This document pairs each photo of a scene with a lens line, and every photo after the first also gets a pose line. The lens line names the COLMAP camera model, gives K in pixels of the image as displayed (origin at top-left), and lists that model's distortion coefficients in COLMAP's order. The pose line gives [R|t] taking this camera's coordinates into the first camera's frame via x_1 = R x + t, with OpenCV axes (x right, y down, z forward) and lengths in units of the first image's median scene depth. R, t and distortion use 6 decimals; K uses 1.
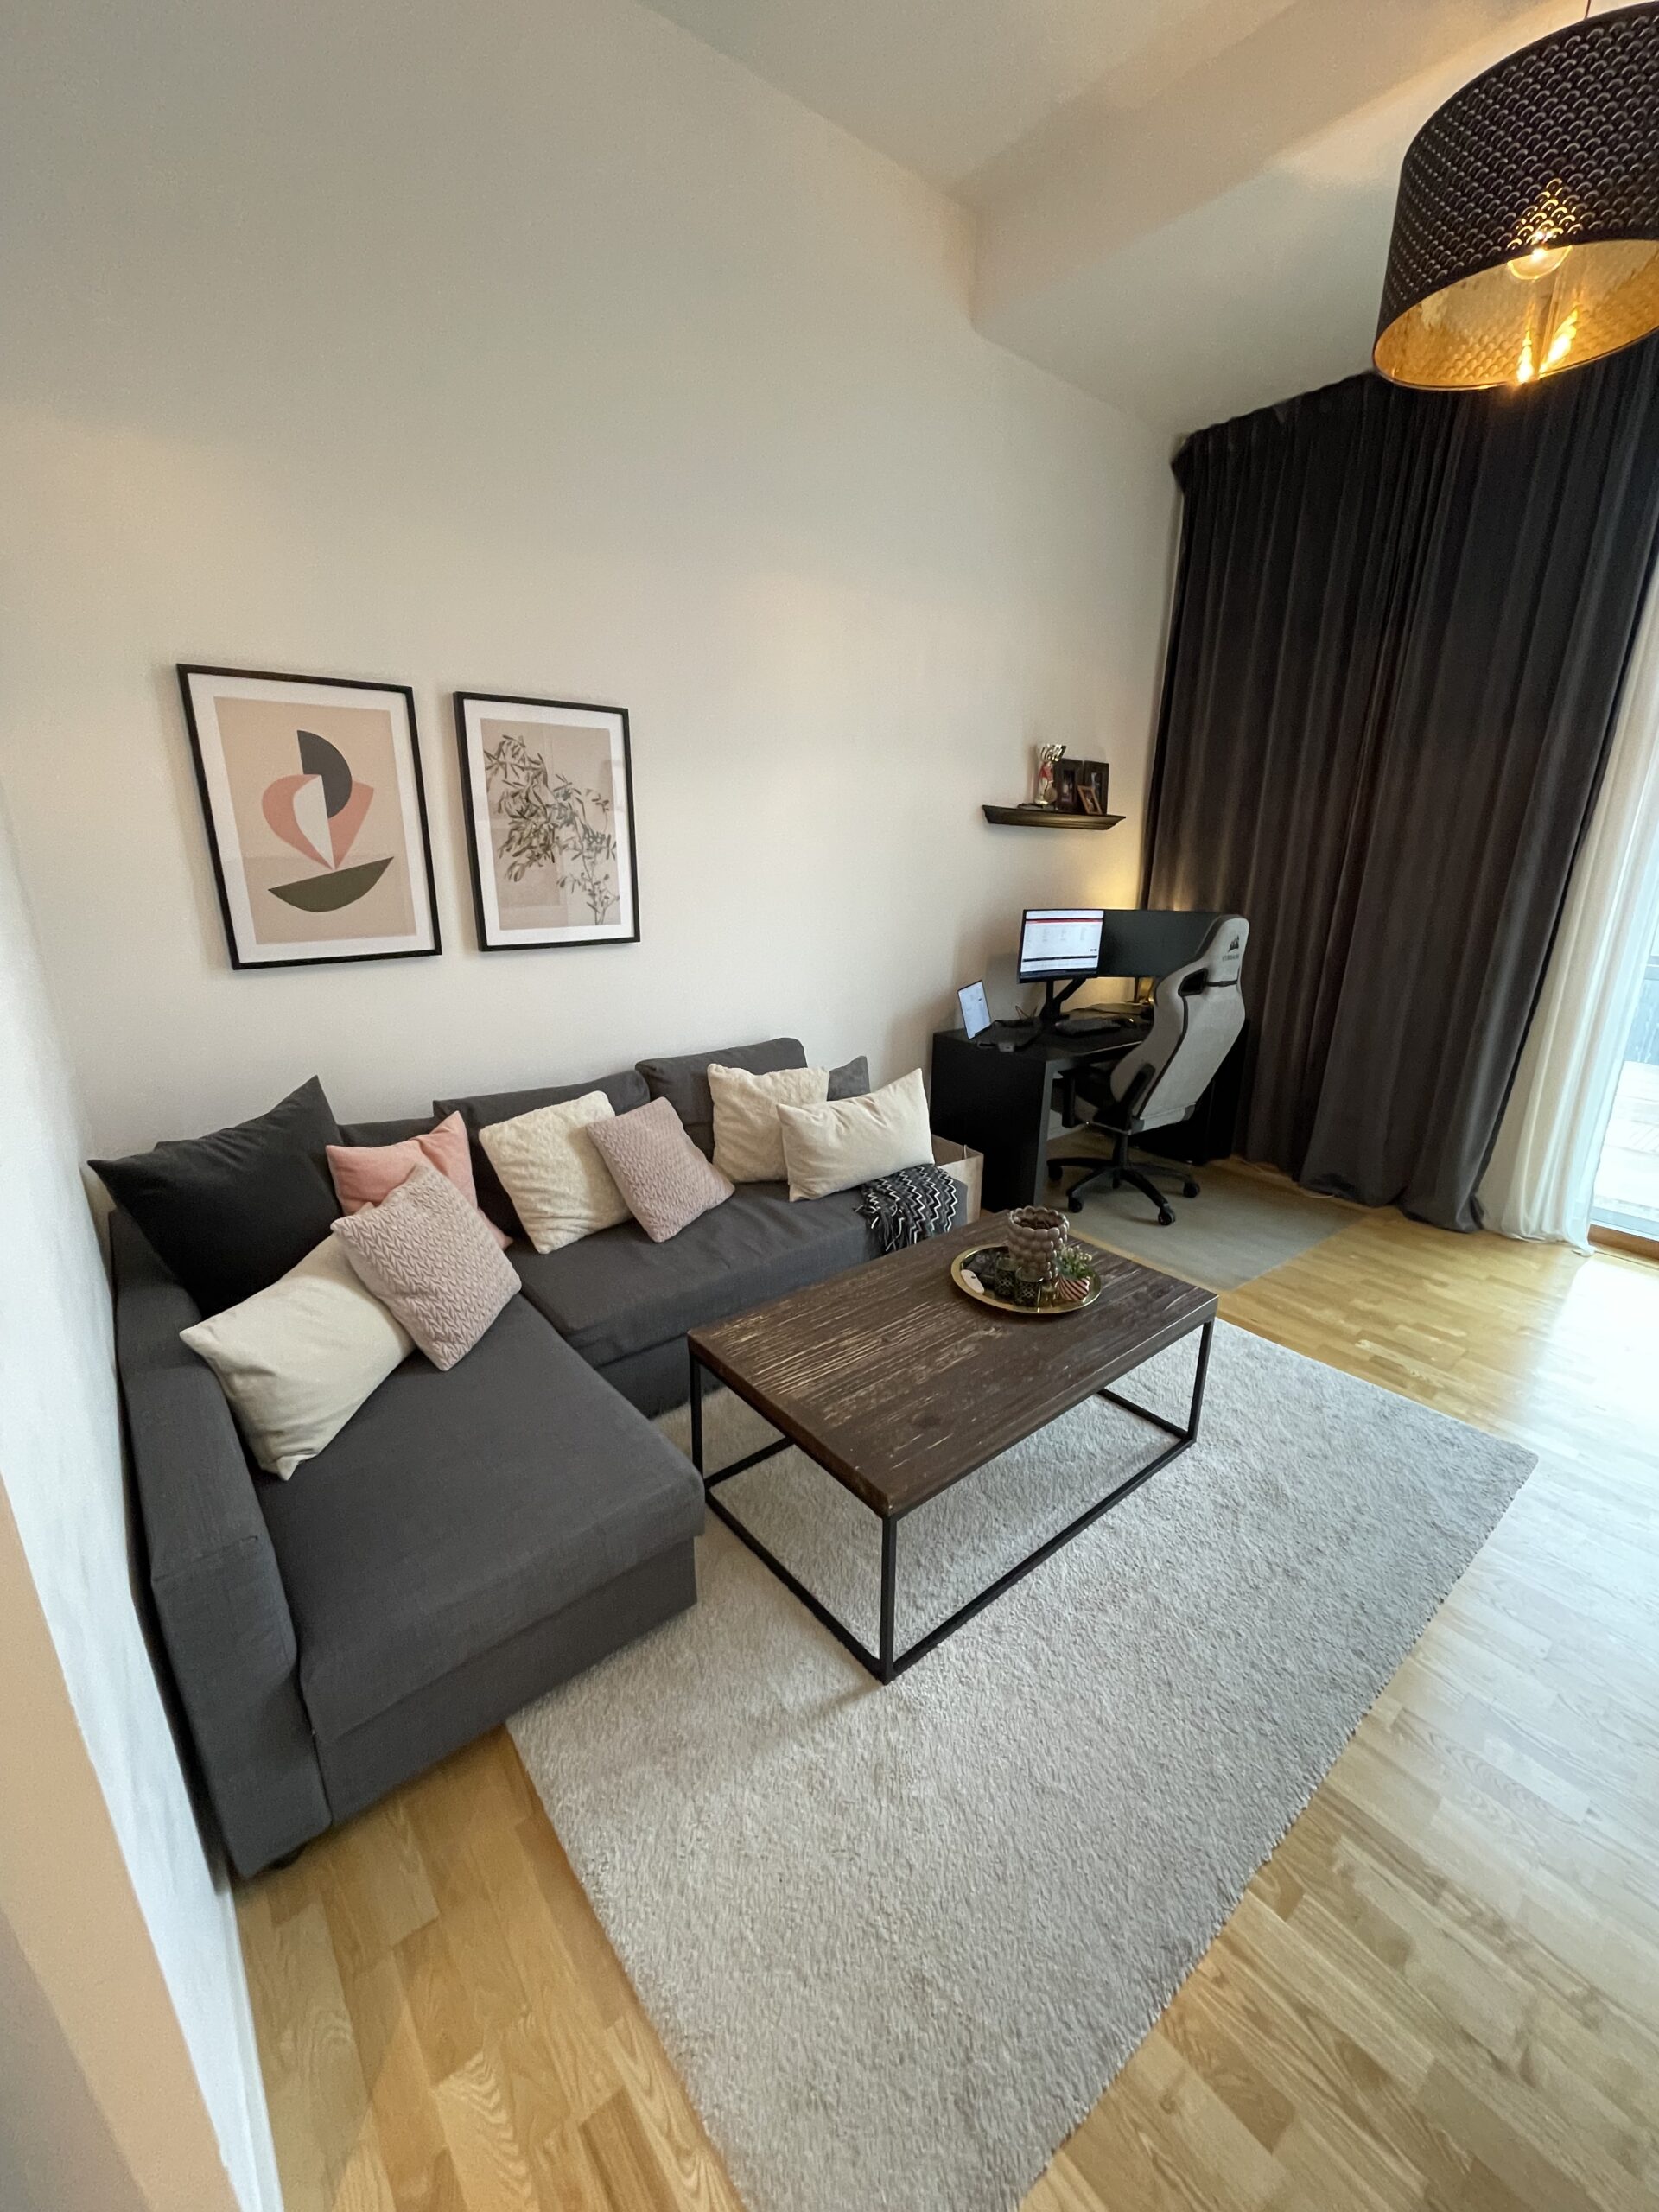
lens RADIAL K [[890.6, 0, 831.1], [0, 890.6, 1104.9], [0, 0, 1]] dist [-0.001060, 0.000900]
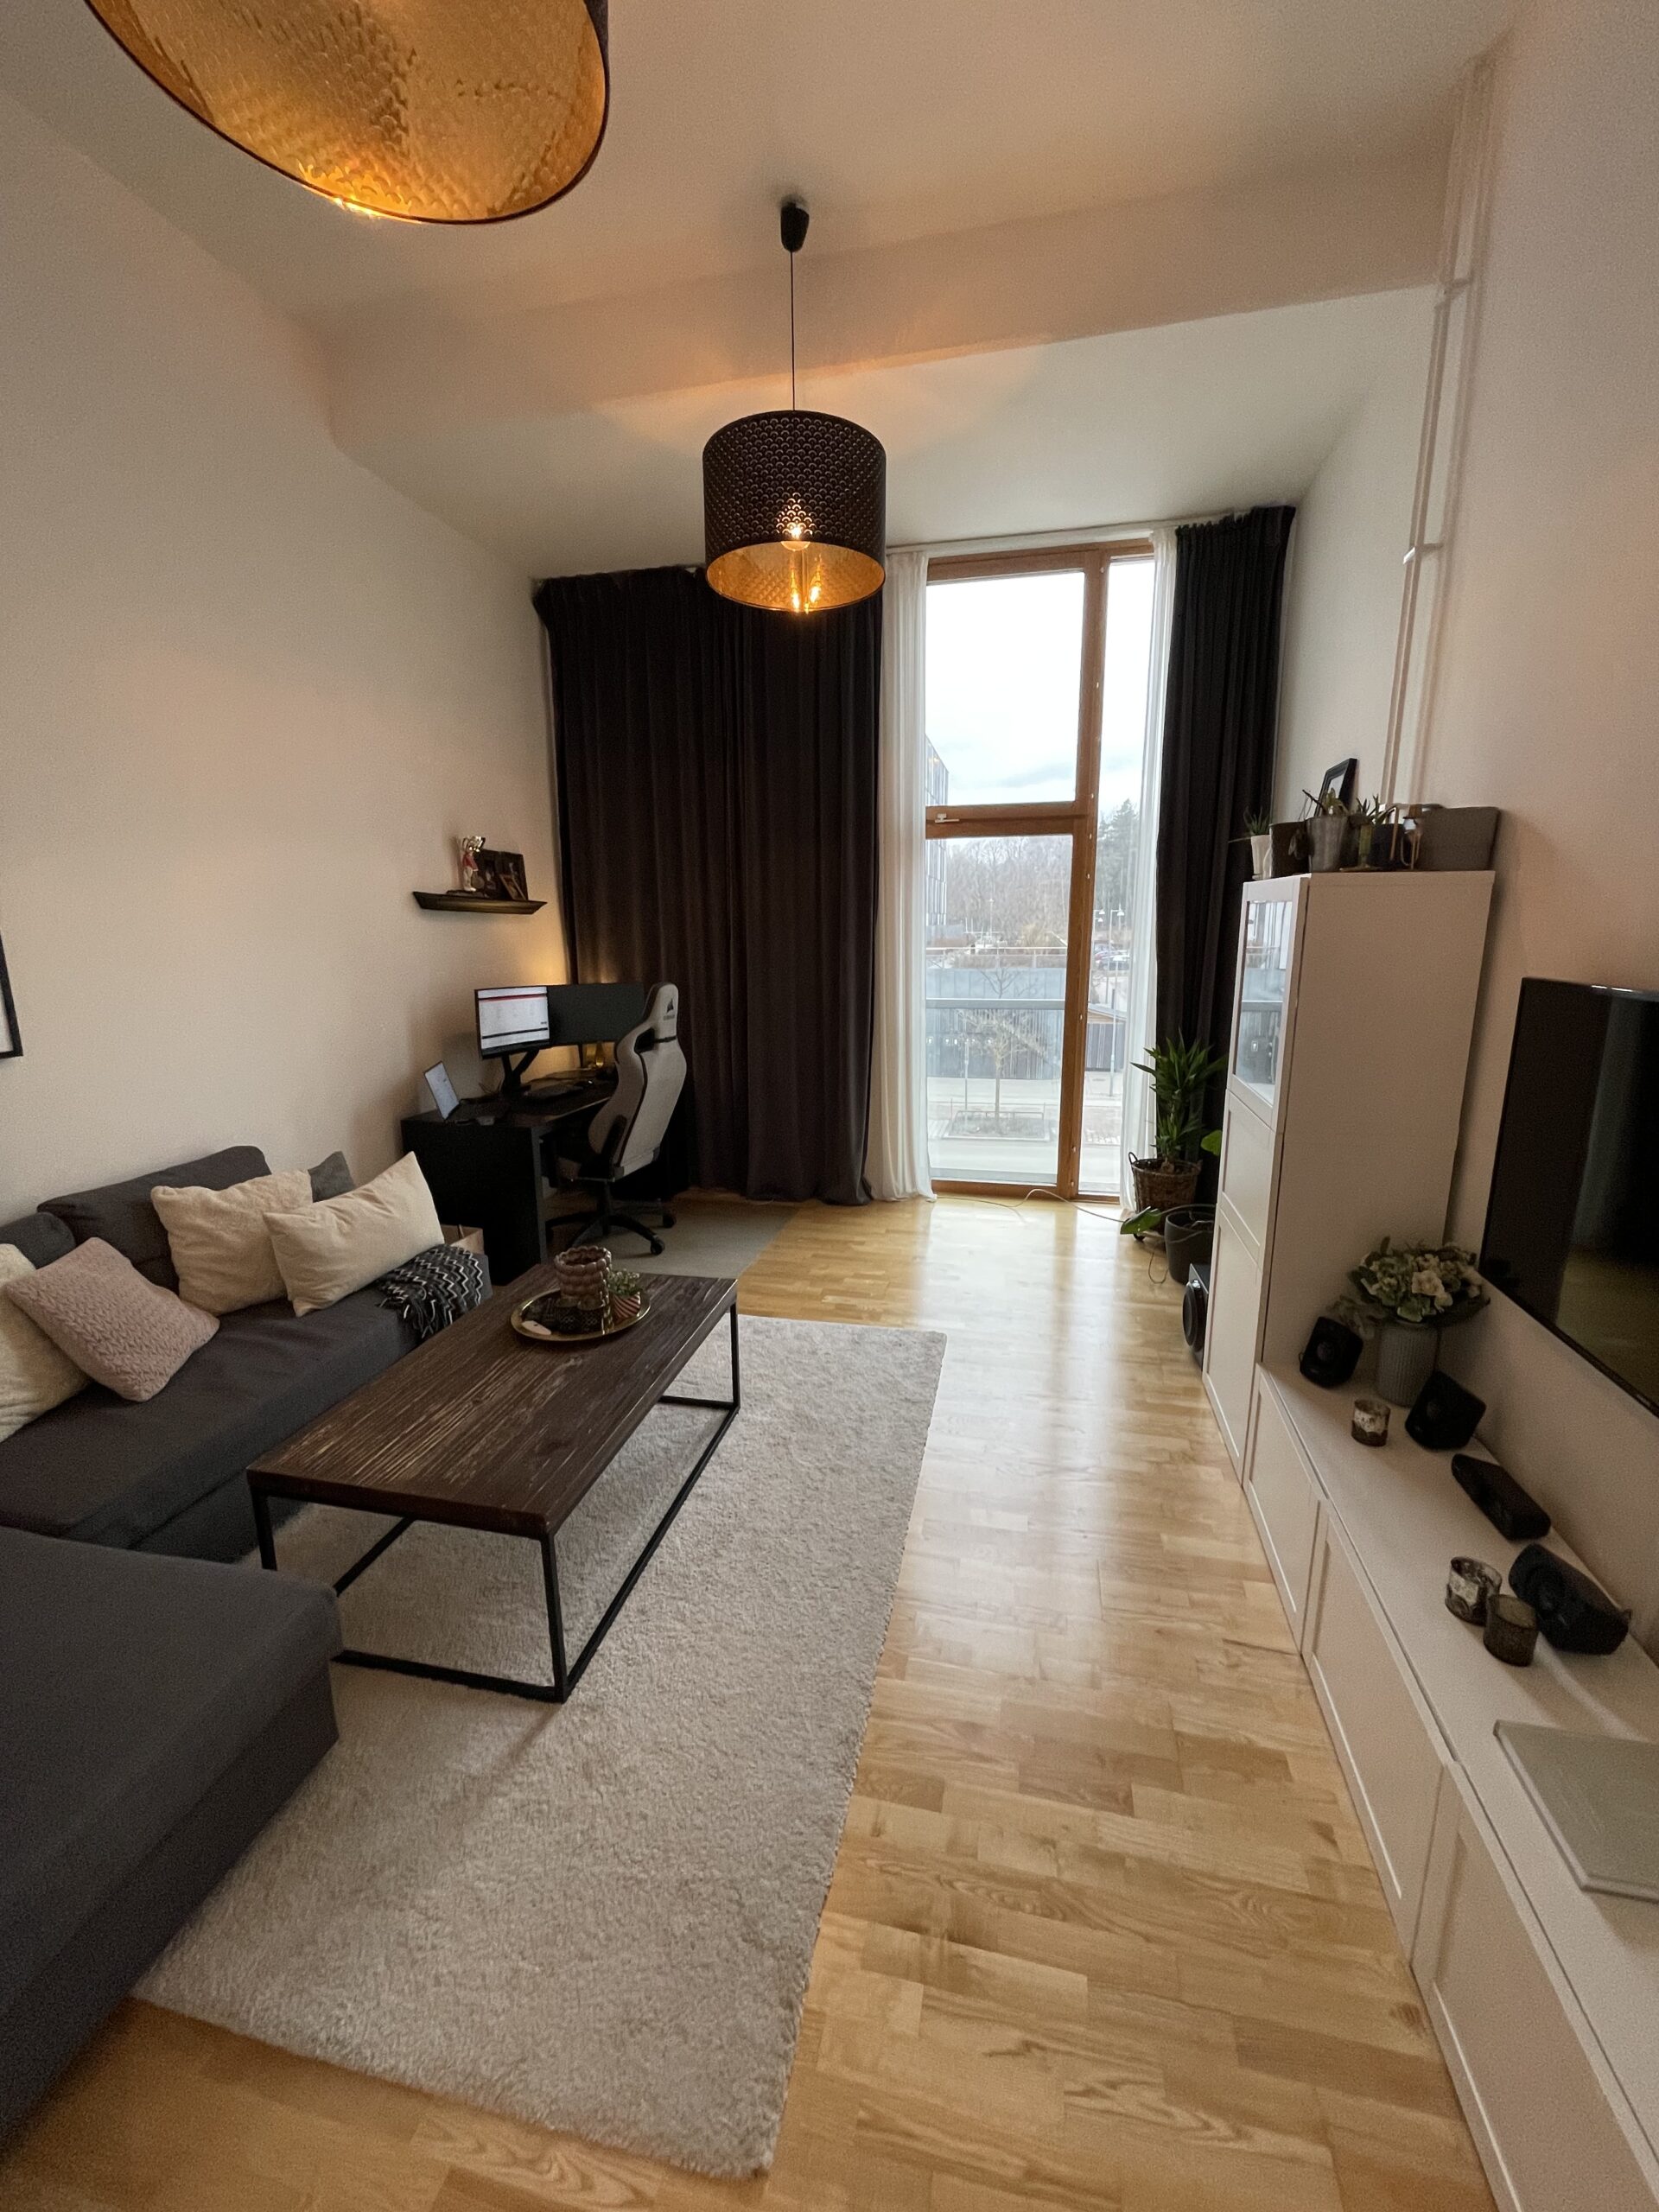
lens RADIAL K [[890.6, 0, 828.0], [0, 890.6, 1105.8], [0, 0, 1]] dist [-0.001060, 0.000900]
pose [[0.790095, -0.141623, 0.596400, -0.156555], [0.193632, 0.980790, -0.023616, 0.028574], [-0.581599, 0.134141, 0.802340, -0.089092]]
